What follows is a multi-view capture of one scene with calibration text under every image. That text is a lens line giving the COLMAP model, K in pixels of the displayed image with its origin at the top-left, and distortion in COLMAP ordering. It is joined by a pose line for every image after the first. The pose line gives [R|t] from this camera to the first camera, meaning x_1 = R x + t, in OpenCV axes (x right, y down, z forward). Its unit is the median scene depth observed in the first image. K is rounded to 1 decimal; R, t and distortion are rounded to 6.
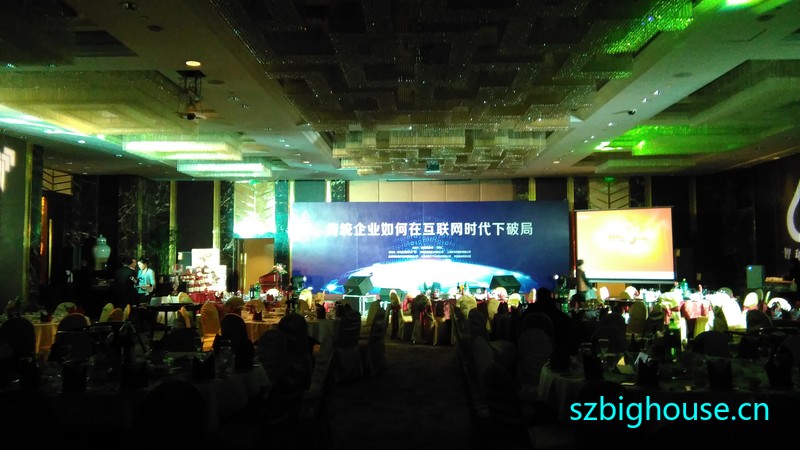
lens RADIAL K [[641.9, 0, 399.7], [0, 641.9, 214.3], [0, 0, 1]] dist [0.093336, -0.134356]
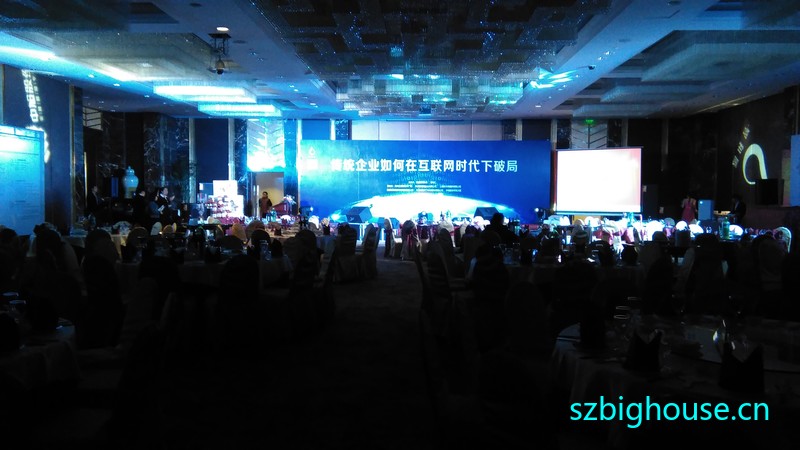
lens RADIAL K [[641.9, 0, 399.7], [0, 641.9, 214.3], [0, 0, 1]] dist [0.093336, -0.134356]
pose [[0.999902, 0.012114, -0.007047, 0.014167], [-0.011345, 0.994869, 0.100531, -0.004630], [0.008229, -0.100442, 0.994909, -0.118445]]
